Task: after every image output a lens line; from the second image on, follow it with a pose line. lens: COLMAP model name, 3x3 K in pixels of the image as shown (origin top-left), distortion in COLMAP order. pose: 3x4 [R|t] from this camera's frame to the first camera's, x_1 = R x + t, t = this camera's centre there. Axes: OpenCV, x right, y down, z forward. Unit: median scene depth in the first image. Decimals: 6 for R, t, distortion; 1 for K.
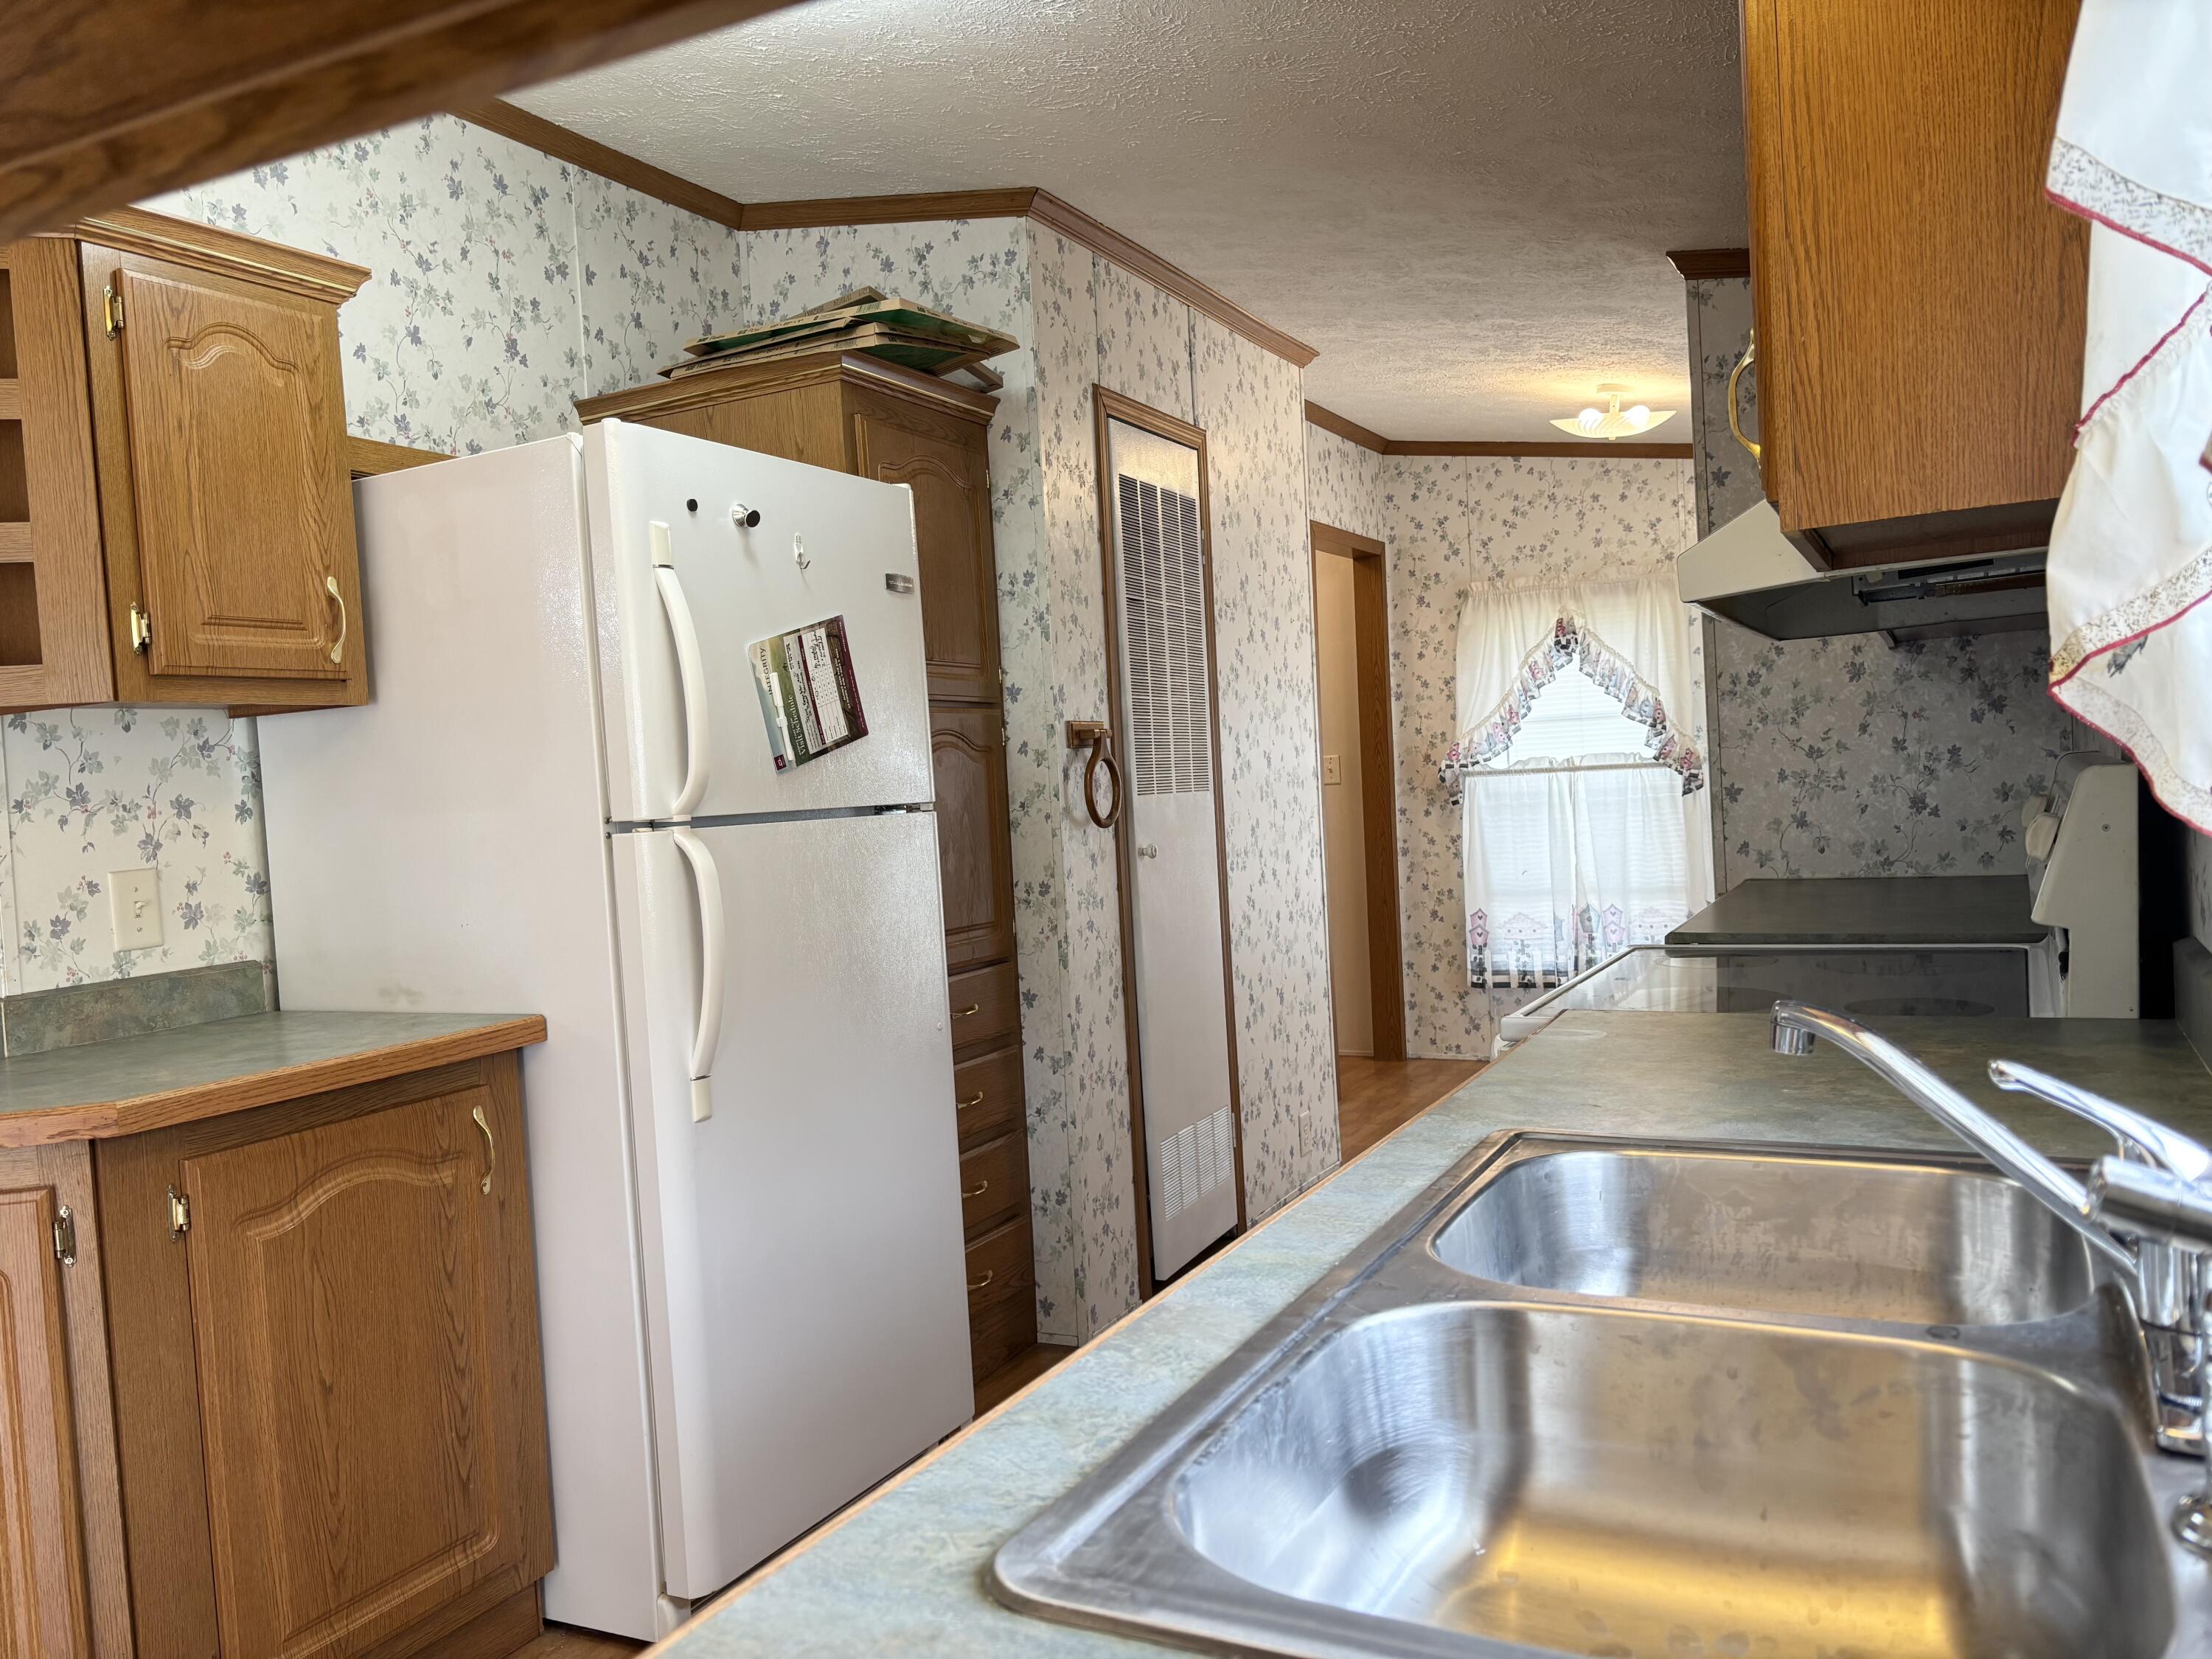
lens RADIAL K [[1705.0, 0, 1078.2], [0, 1705.0, 852.3], [0, 0, 1]] dist [0.059531, -0.081166]
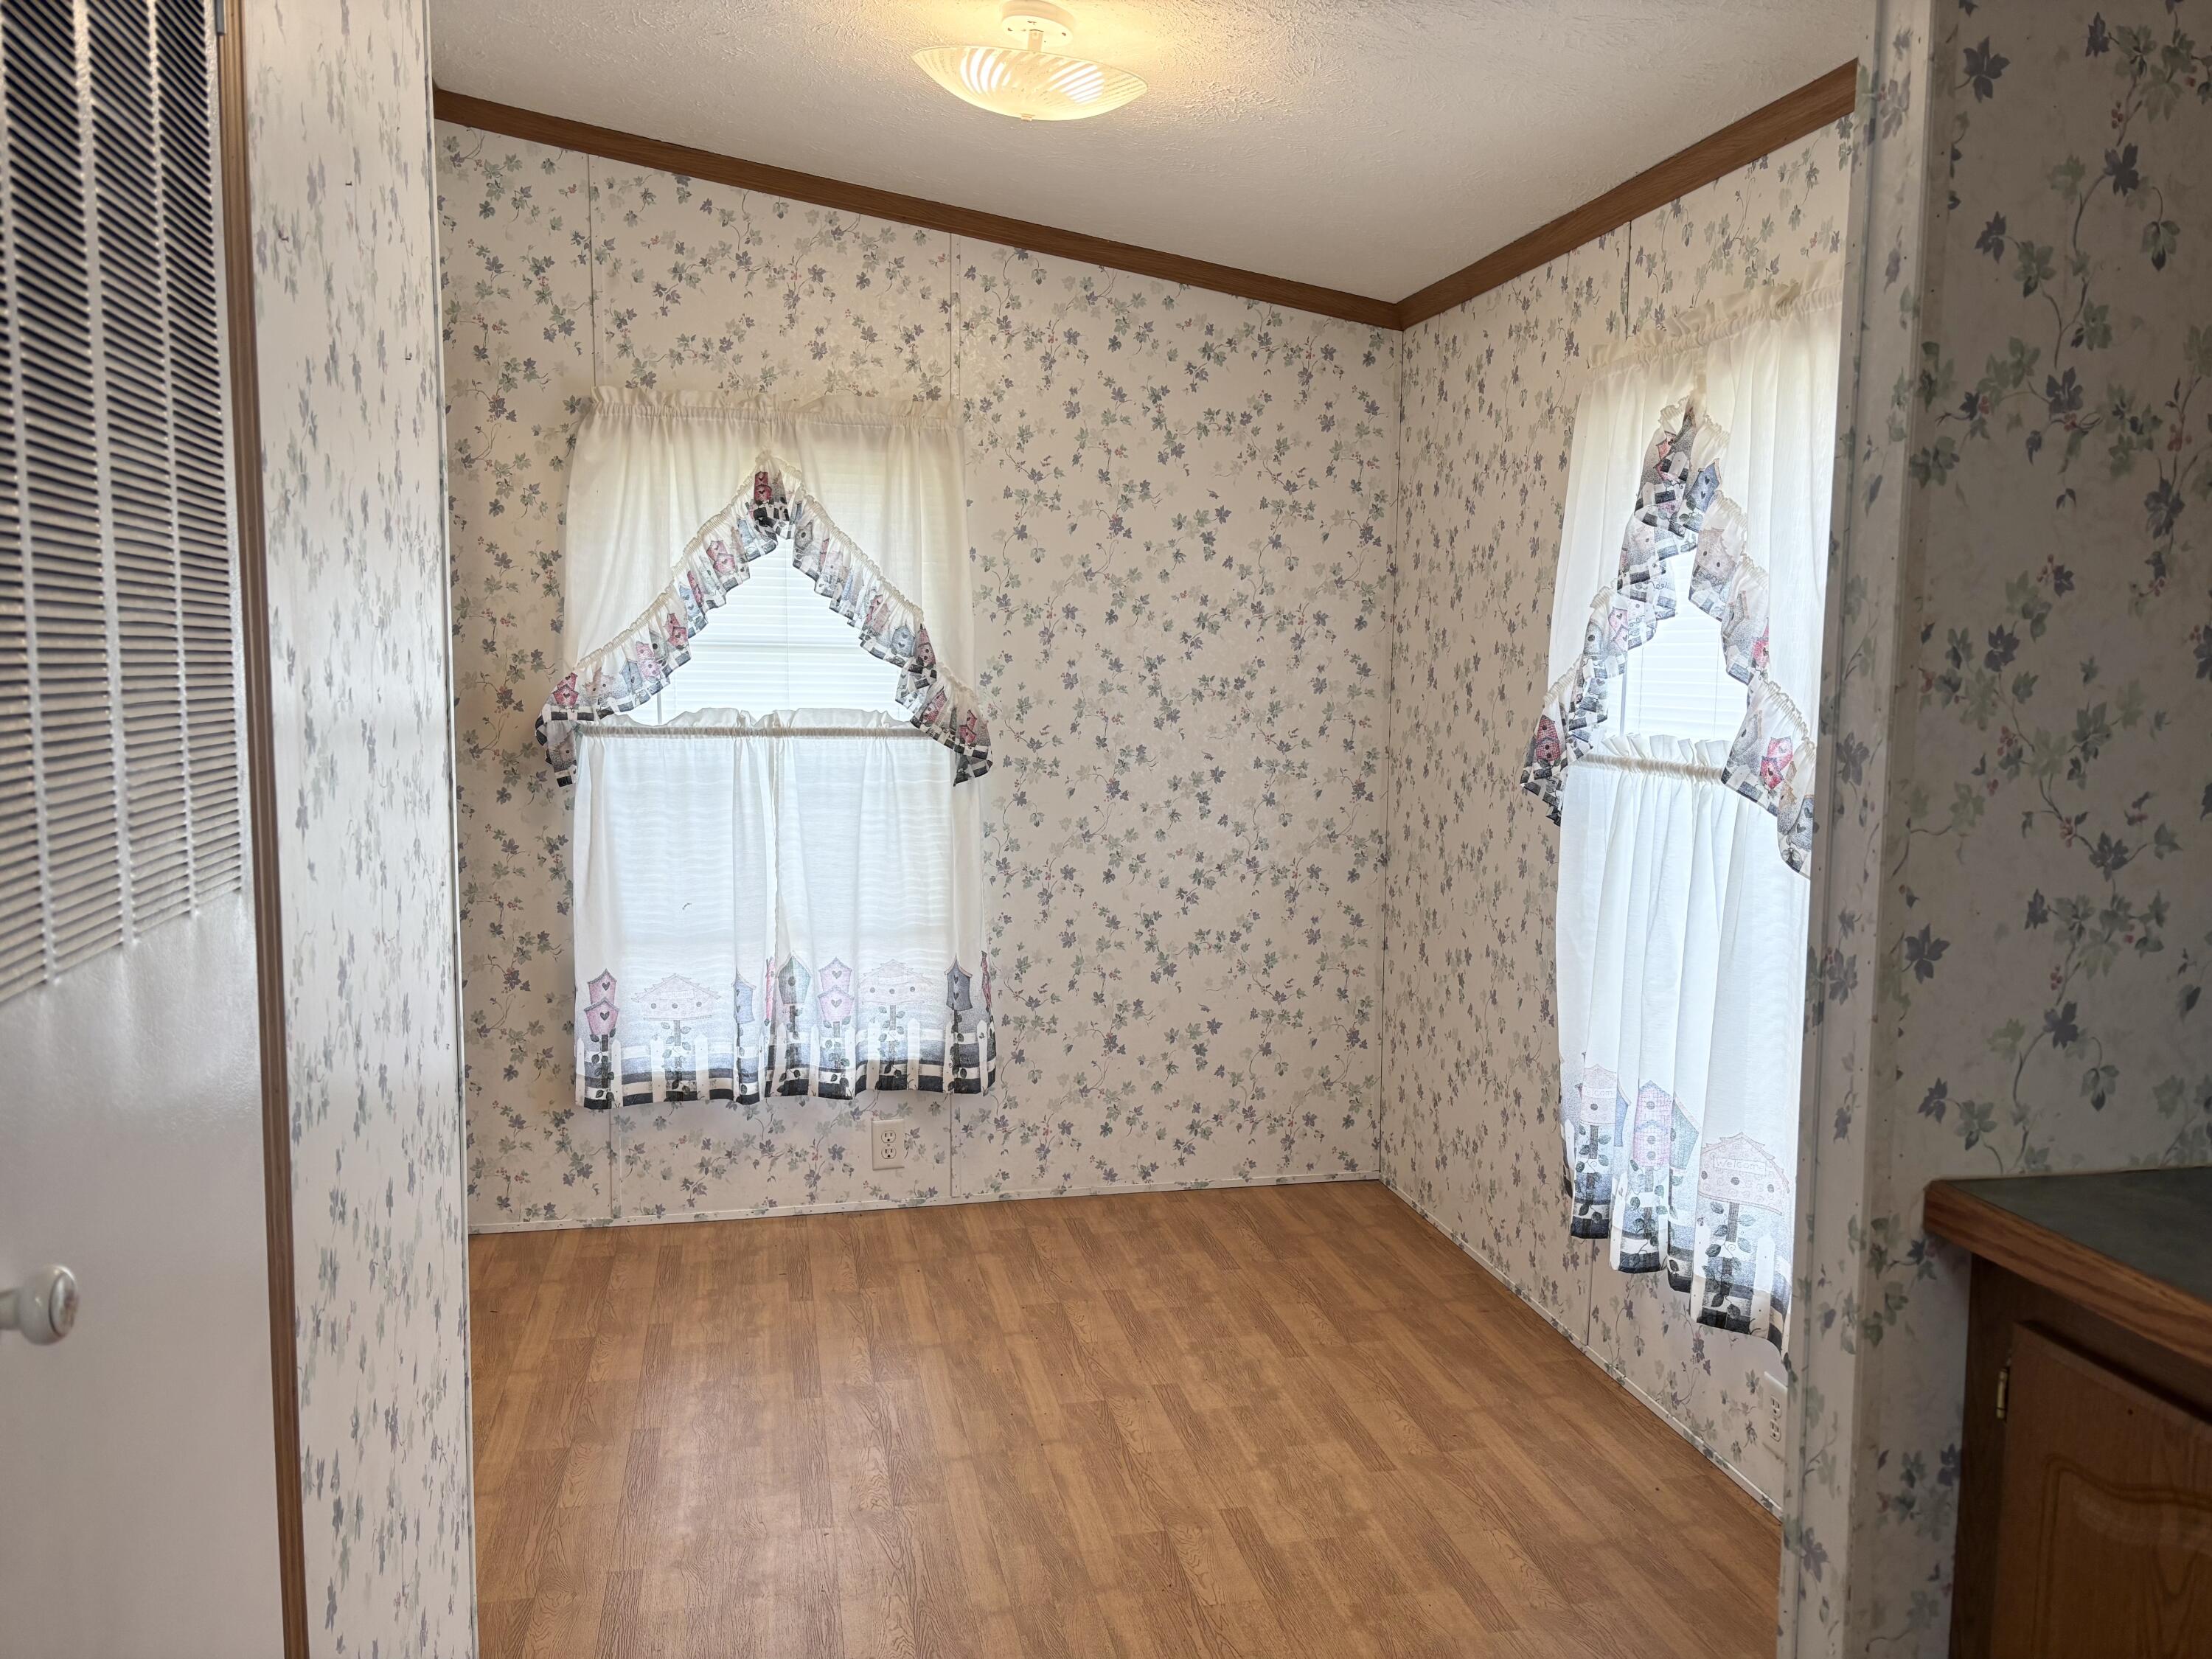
lens RADIAL K [[1711.2, 0, 1132.3], [0, 1711.2, 827.8], [0, 0, 1]] dist [0.057200, -0.109243]
pose [[0.771572, -0.000648, 0.636141, 0.007811], [-0.027273, 0.999046, 0.034097, -0.038599], [-0.635557, -0.043658, 0.770819, 0.458481]]
